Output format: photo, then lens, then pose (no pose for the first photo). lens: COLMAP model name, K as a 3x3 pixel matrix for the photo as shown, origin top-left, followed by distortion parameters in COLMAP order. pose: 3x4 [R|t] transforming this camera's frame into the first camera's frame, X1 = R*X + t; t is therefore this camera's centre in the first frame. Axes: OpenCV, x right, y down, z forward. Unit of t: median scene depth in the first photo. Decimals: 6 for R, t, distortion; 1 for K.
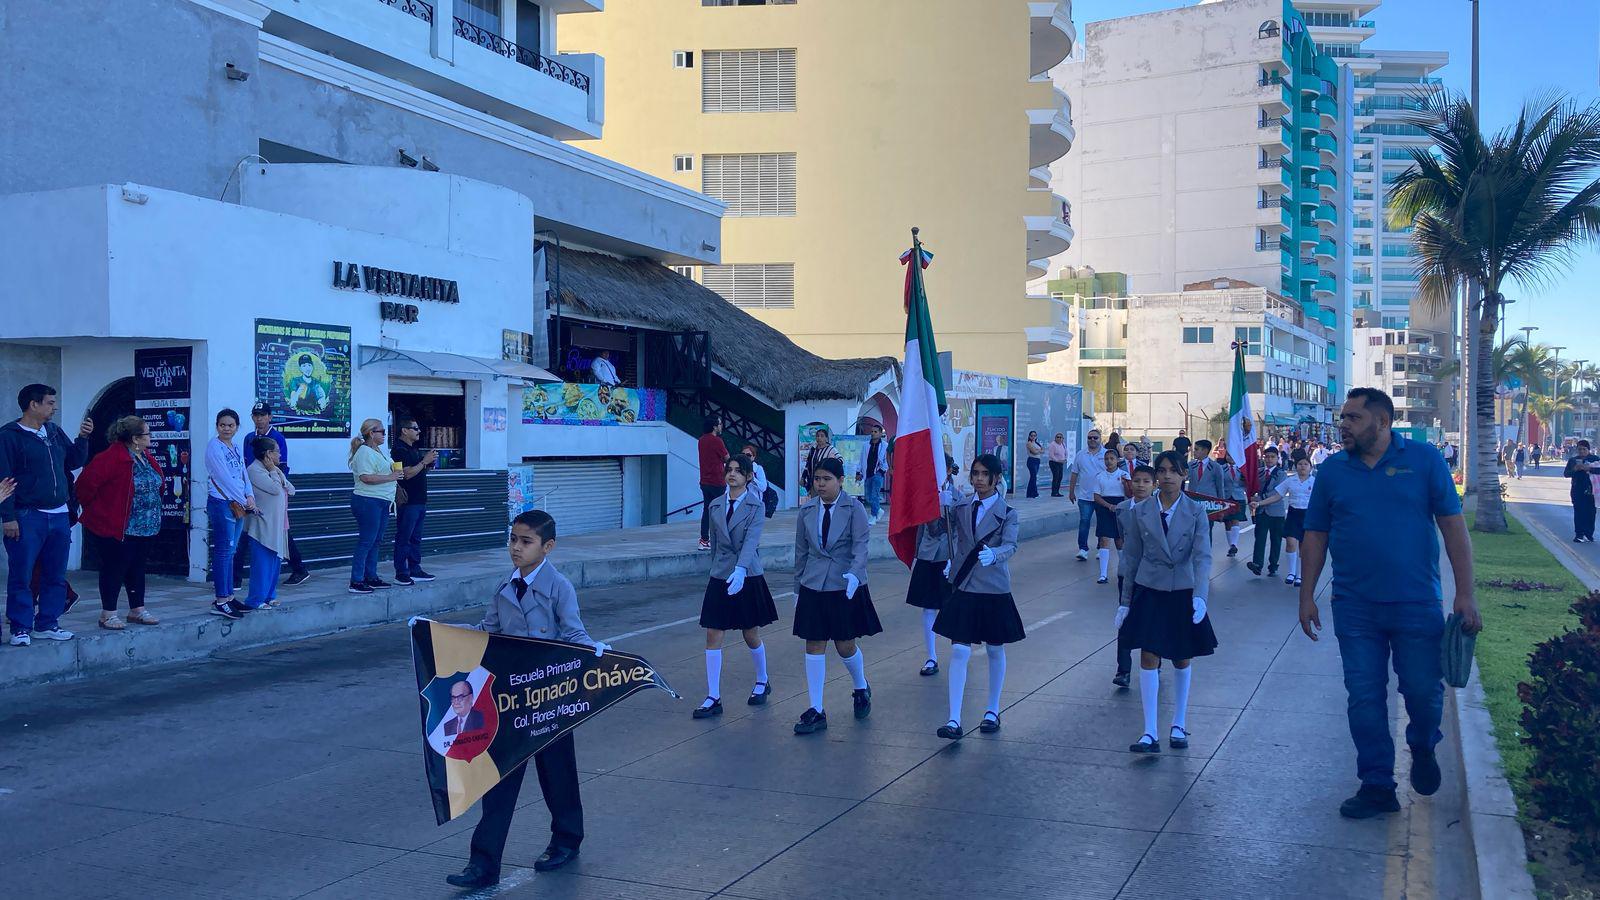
lens RADIAL K [[1319.6, 0, 805.6], [0, 1319.6, 449.7], [0, 0, 1]] dist [0.006524, 0.016090]
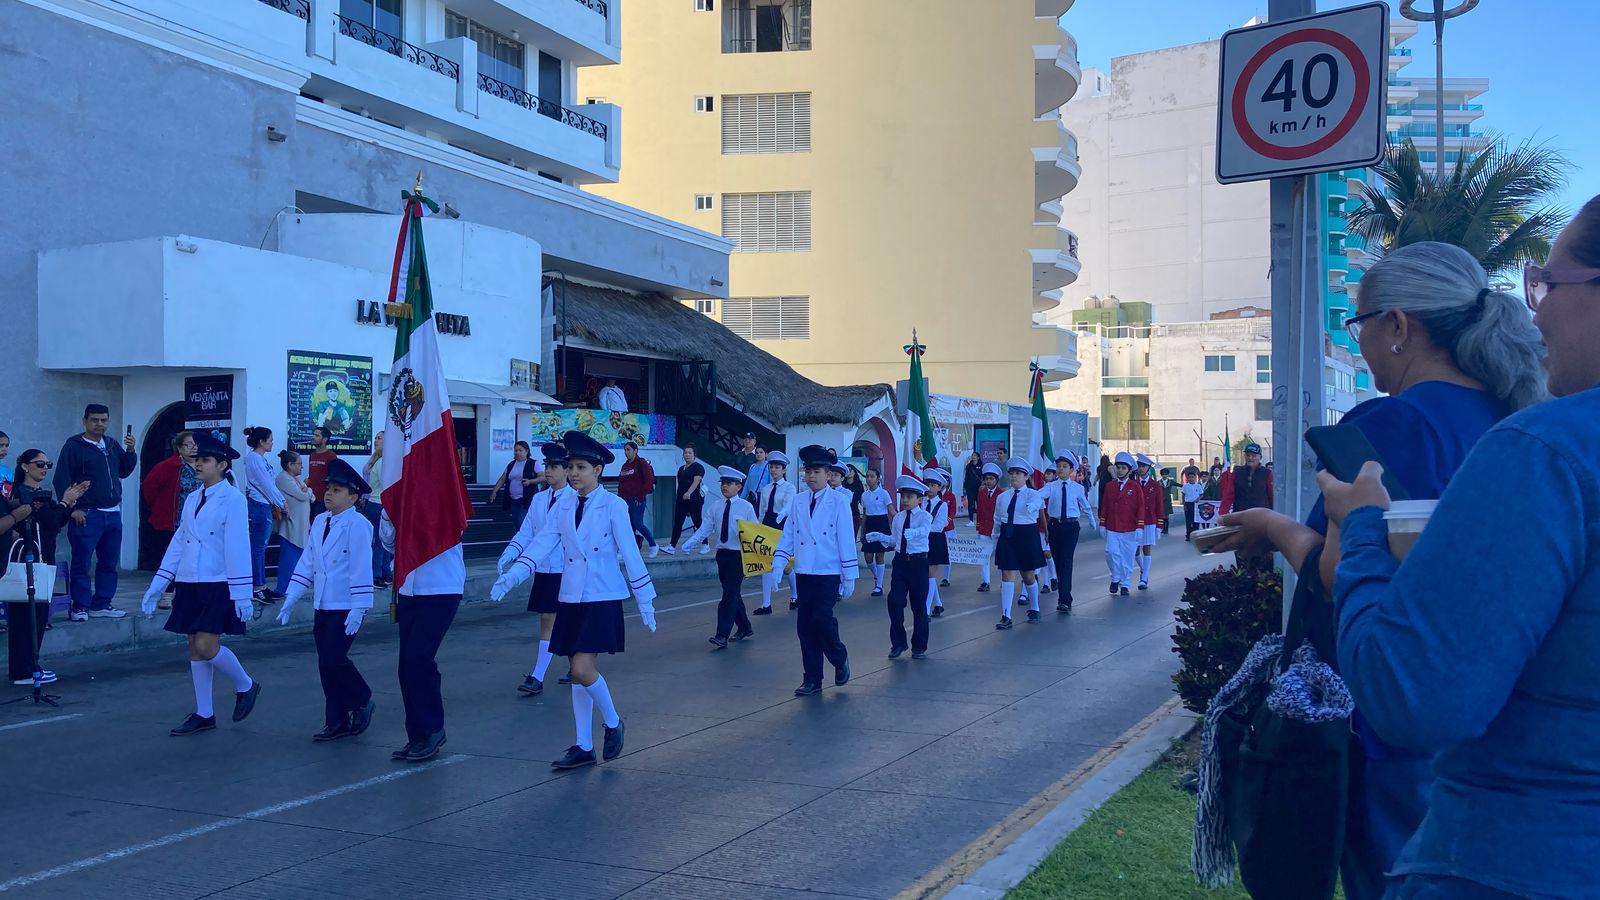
lens RADIAL K [[1308.7, 0, 794.2], [0, 1308.7, 443.5], [0, 0, 1]] dist [0.012263, -0.002768]
pose [[0.999294, -0.003661, -0.037380, 0.027109], [0.002627, 0.999613, -0.027687, 0.006055], [0.037467, 0.027569, 0.998918, -0.049466]]
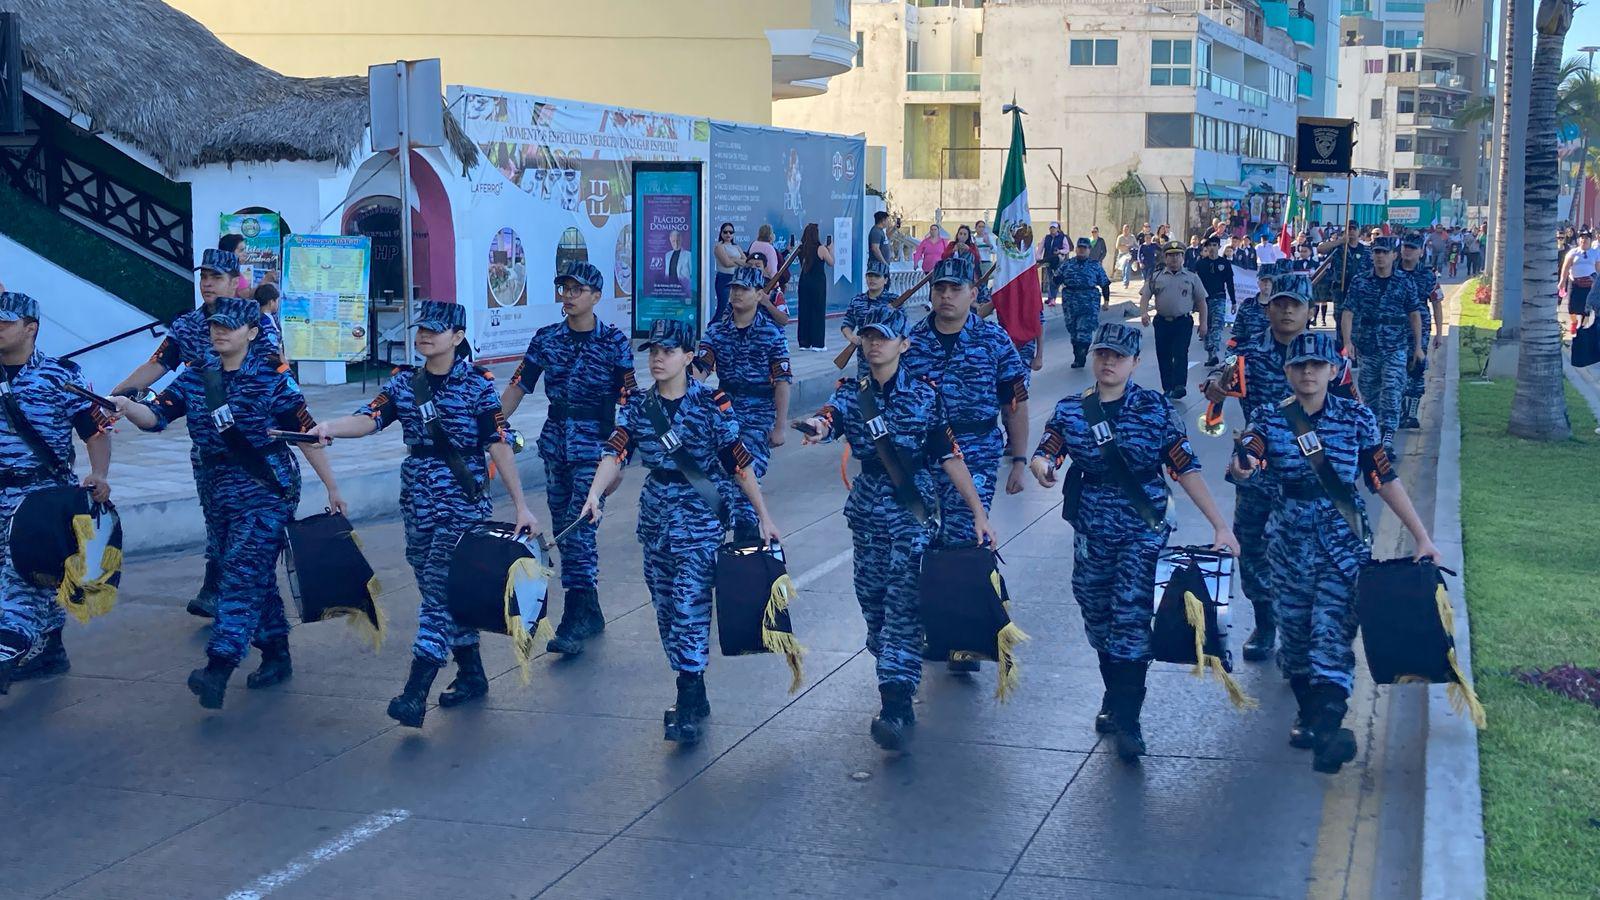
lens RADIAL K [[2039.5, 0, 803.7], [0, 2039.5, 447.1], [0, 0, 1]] dist [0.181524, -0.654655]
pose [[0.990079, -0.014225, 0.139793, 0.082233], [-0.000419, 0.994560, 0.104166, -0.009952], [-0.140514, -0.103191, 0.984686, 0.167976]]
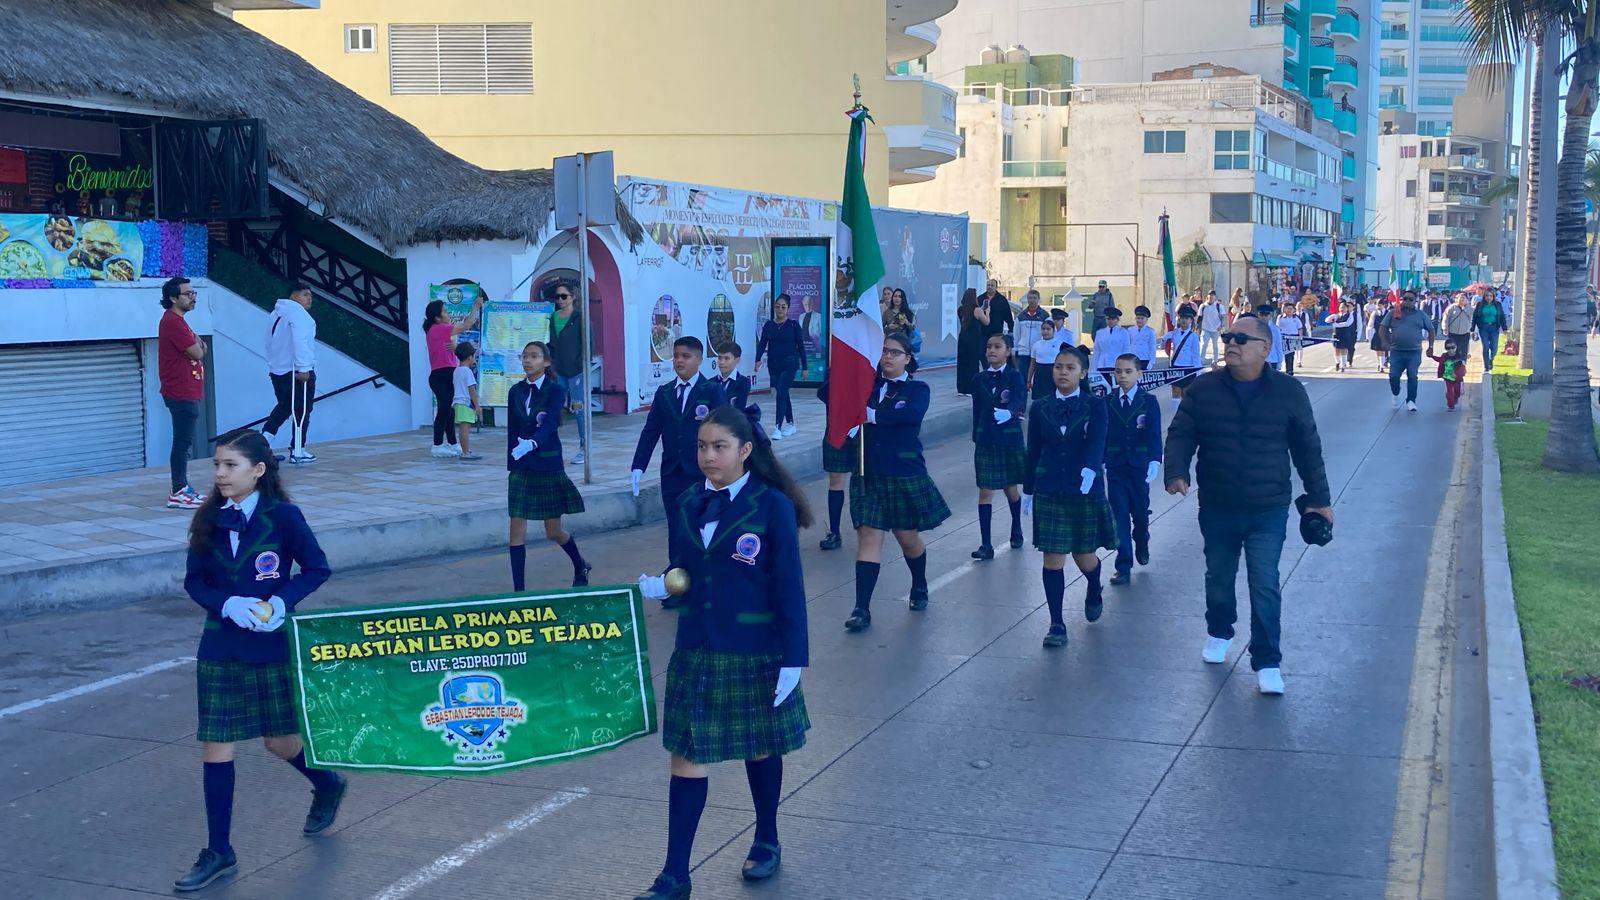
lens RADIAL K [[1731.1, 0, 800.0], [0, 1731.1, 450.0], [0, 0, 1]] dist [0.140644, -0.410469]
pose [[0.997124, -0.013203, 0.074622, 0.081371], [0.006726, 0.996239, 0.086390, -0.009056], [-0.075482, -0.085639, 0.993463, 0.172050]]
